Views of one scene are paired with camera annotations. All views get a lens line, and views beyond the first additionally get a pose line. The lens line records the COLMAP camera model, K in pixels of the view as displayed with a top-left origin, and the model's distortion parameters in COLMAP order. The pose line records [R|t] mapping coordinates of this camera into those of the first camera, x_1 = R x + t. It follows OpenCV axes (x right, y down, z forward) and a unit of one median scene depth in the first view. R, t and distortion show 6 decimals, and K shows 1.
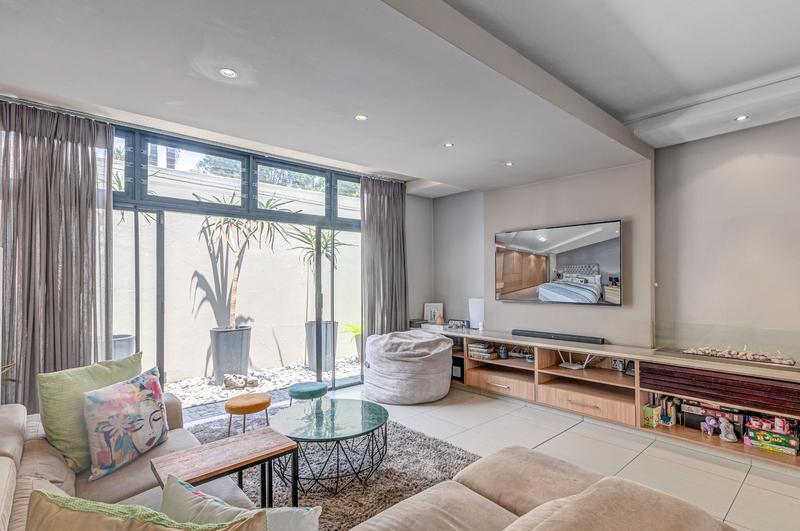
lens RADIAL K [[395.1, 0, 403.2], [0, 395.1, 271.2], [0, 0, 1]] dist [-0.012420, 0.018189]
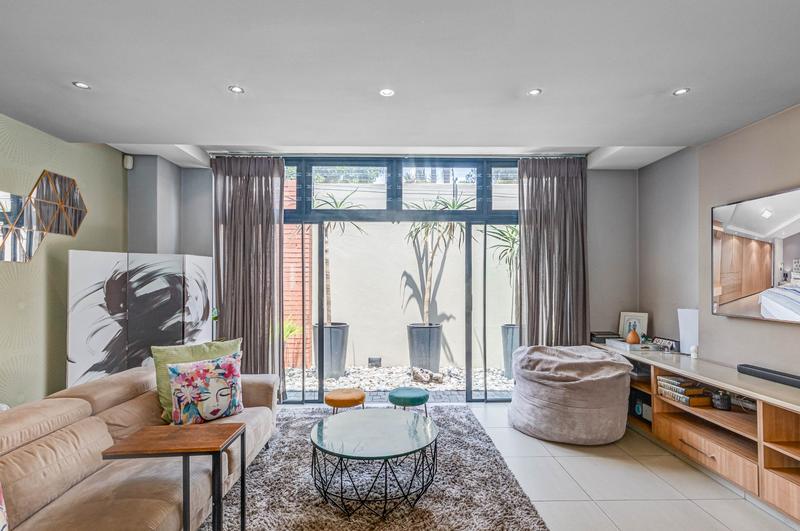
lens RADIAL K [[395.1, 0, 403.2], [0, 395.1, 271.2], [0, 0, 1]] dist [-0.012420, 0.018189]
pose [[0.764838, -0.007060, -0.644184, 0.296088], [0.010176, 0.999948, 0.001123, -0.001287], [0.644142, -0.007414, 0.764870, 0.216905]]
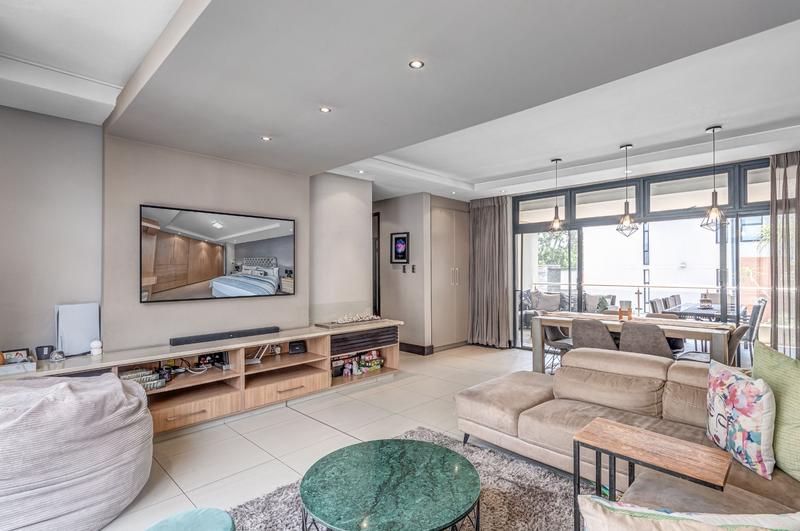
lens RADIAL K [[395.7, 0, 400.0], [0, 395.7, 265.5], [0, 0, 1]] dist [0.001274, 0.018652]
pose [[-0.058219, 0.022593, 0.998048, -0.540091], [-0.009356, 0.999688, -0.023176, 0.022818], [-0.998260, -0.010687, -0.057989, 0.658167]]
